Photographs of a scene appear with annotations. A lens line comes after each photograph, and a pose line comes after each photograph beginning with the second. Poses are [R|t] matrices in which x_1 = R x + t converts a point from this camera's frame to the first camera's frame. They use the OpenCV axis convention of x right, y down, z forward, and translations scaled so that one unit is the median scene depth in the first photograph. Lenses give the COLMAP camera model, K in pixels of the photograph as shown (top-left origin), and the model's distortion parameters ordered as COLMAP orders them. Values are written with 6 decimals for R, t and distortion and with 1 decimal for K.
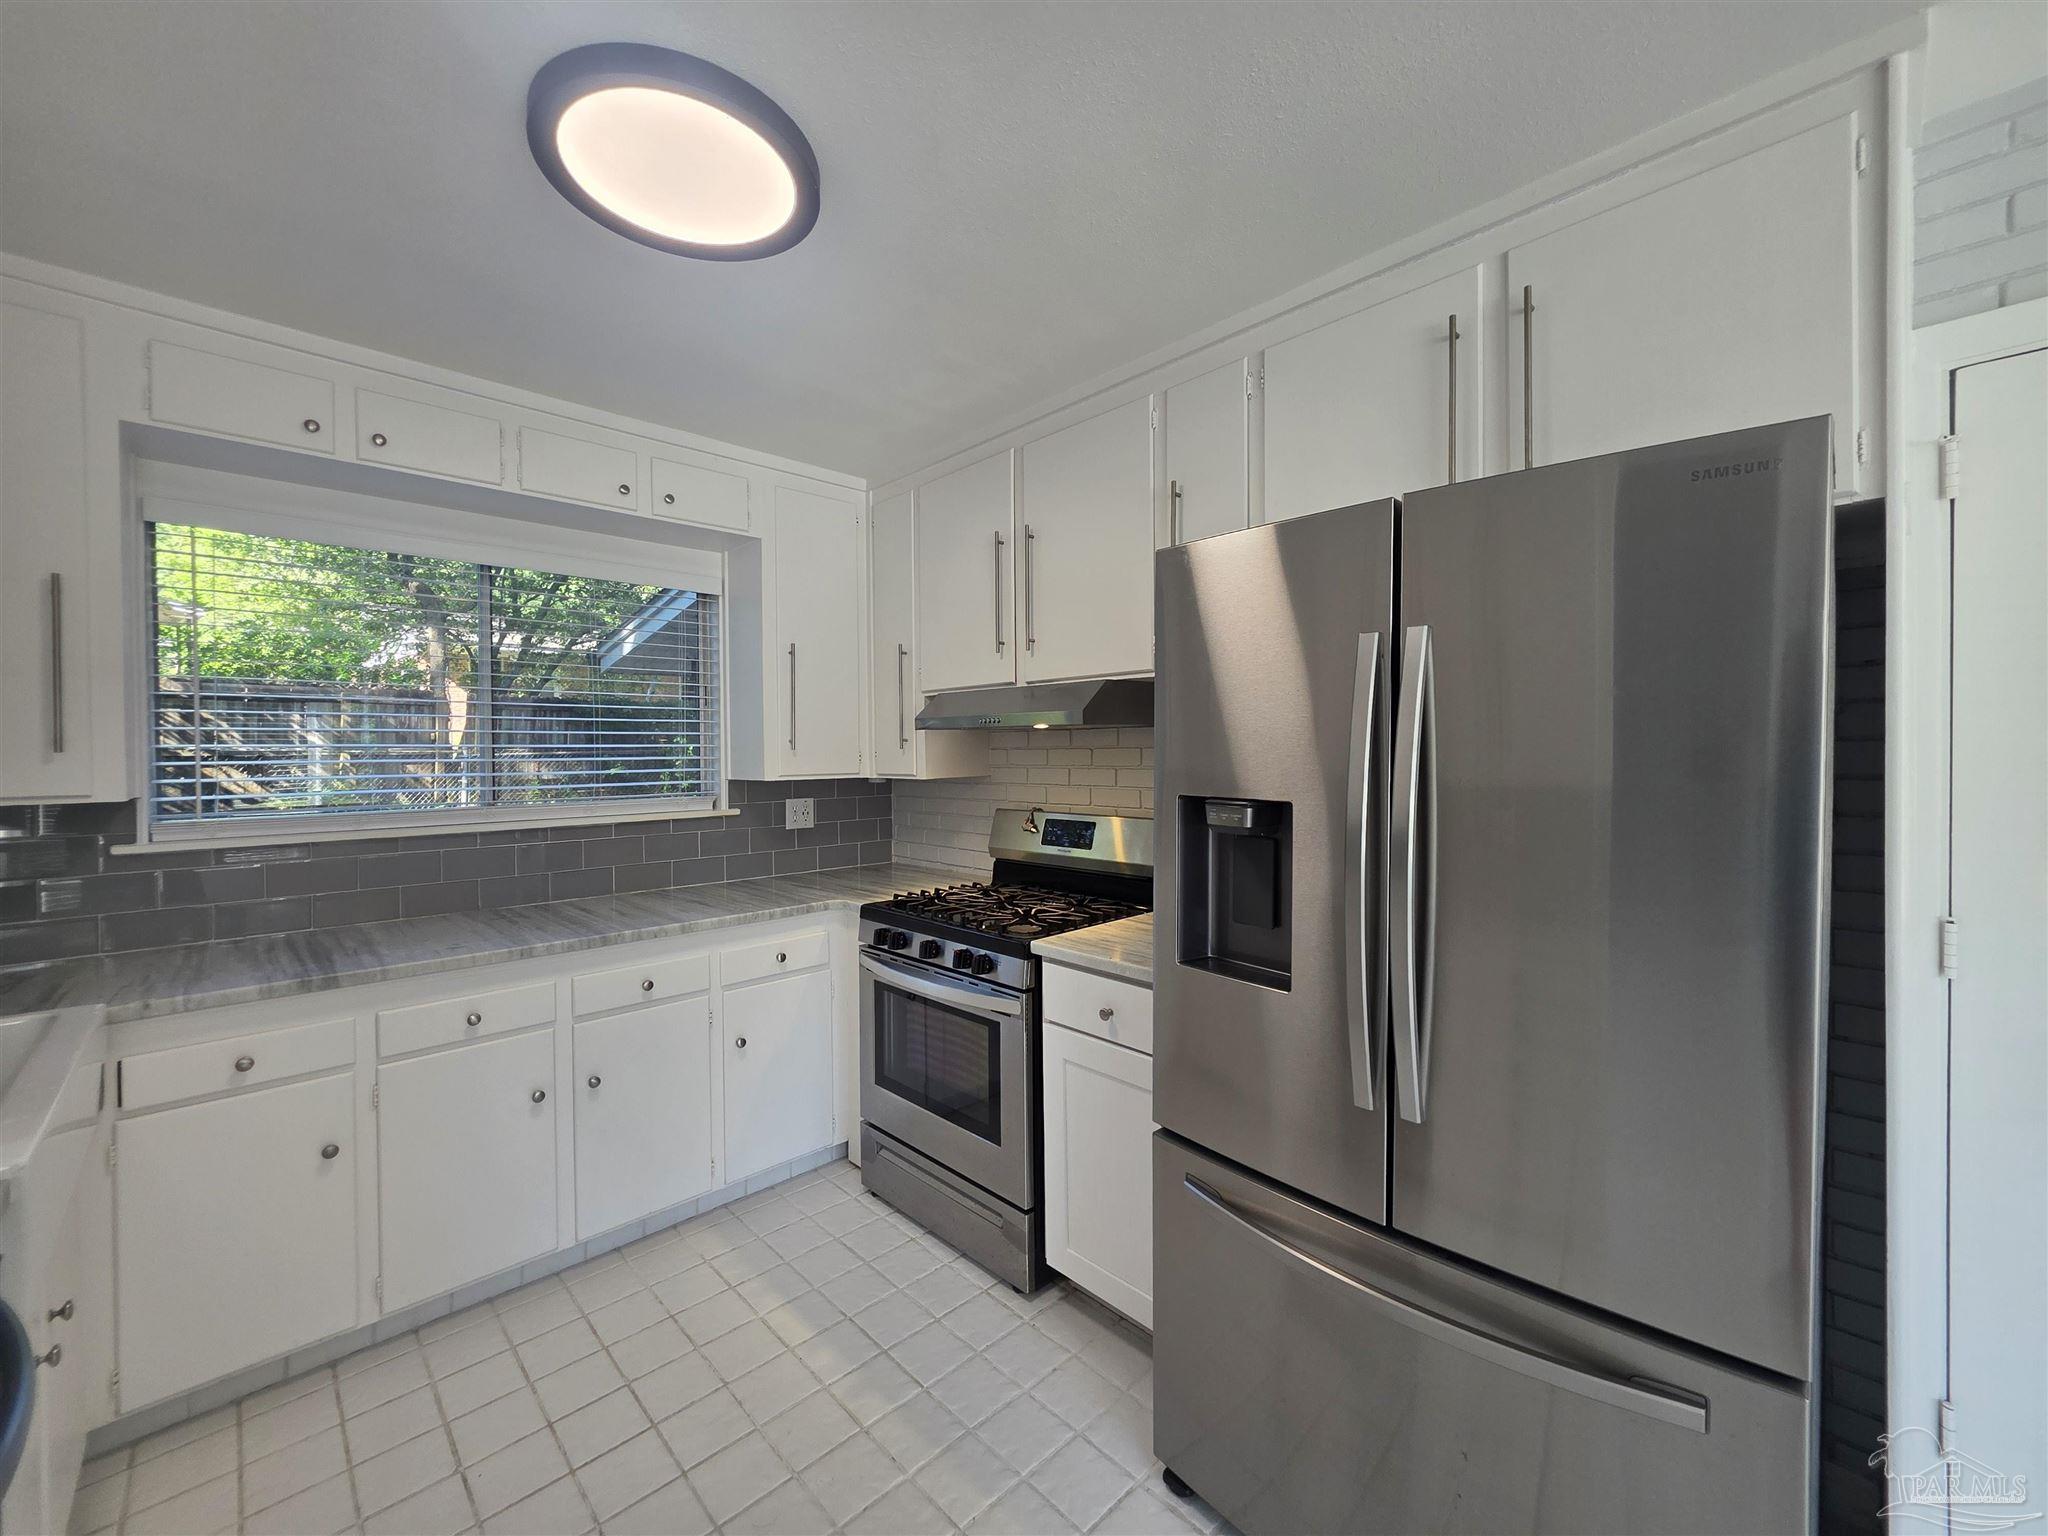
lens RADIAL K [[820.1, 0, 1015.6], [0, 820.1, 761.5], [0, 0, 1]] dist [0.005985, -0.001936]
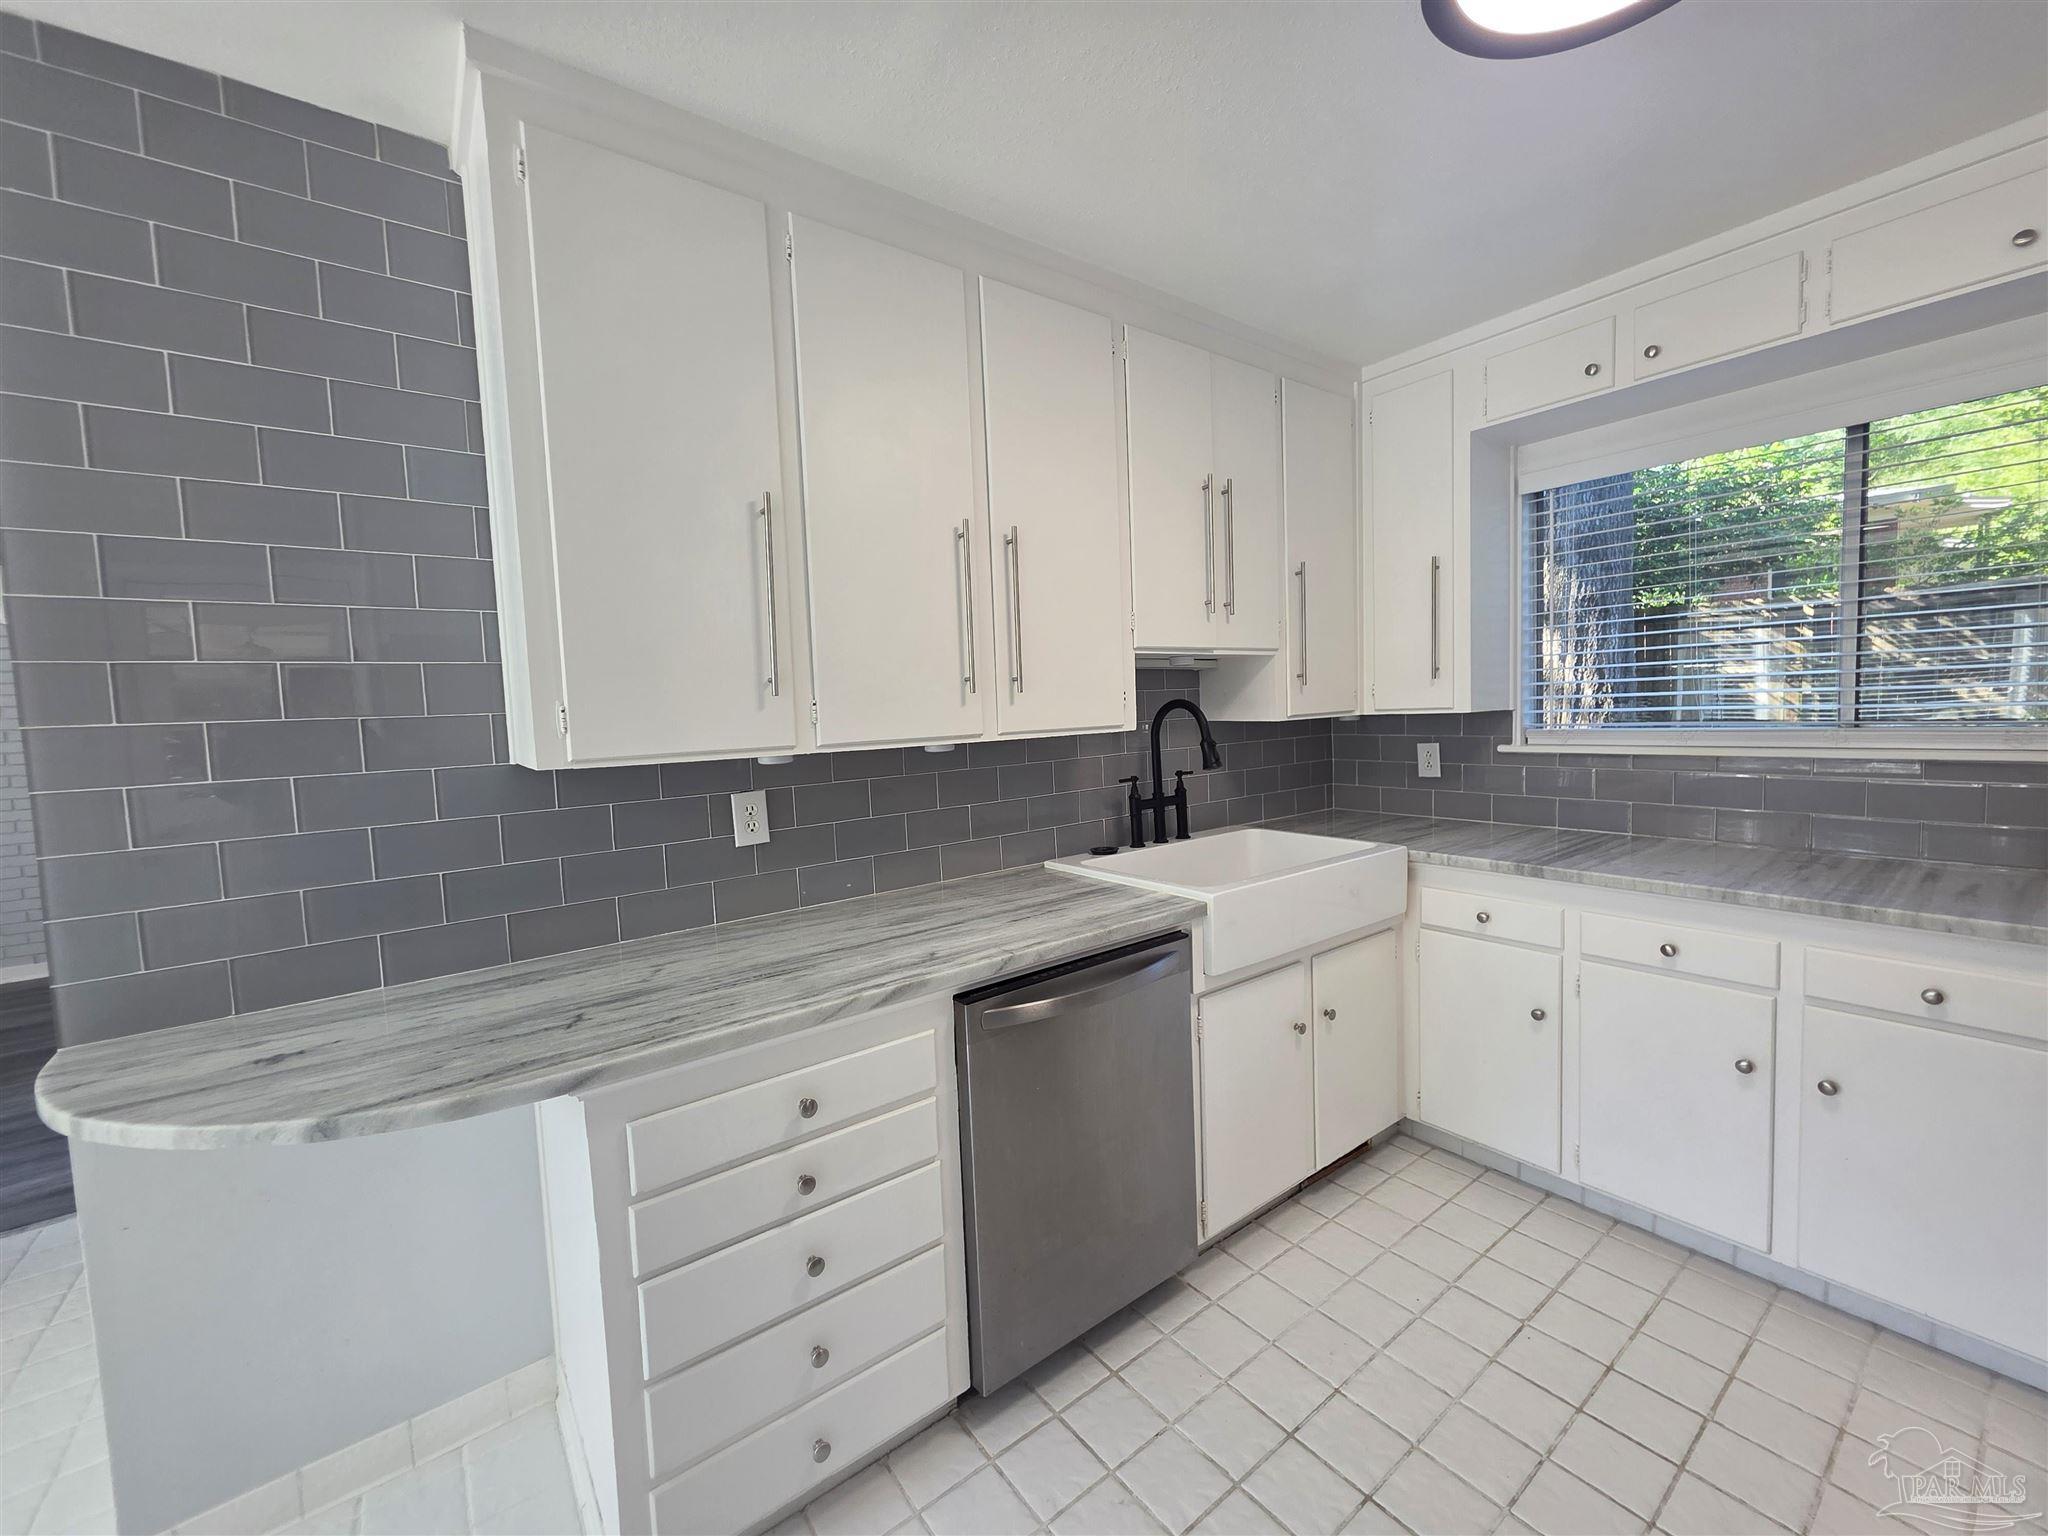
lens RADIAL K [[820.1, 0, 1011.7], [0, 820.1, 761.4], [0, 0, 1]] dist [0.005985, -0.001936]
pose [[-0.124171, 0.079733, -0.989052, 0.329464], [0.027556, 0.996659, 0.076887, 0.002182], [0.991878, -0.017707, -0.125953, 0.343289]]
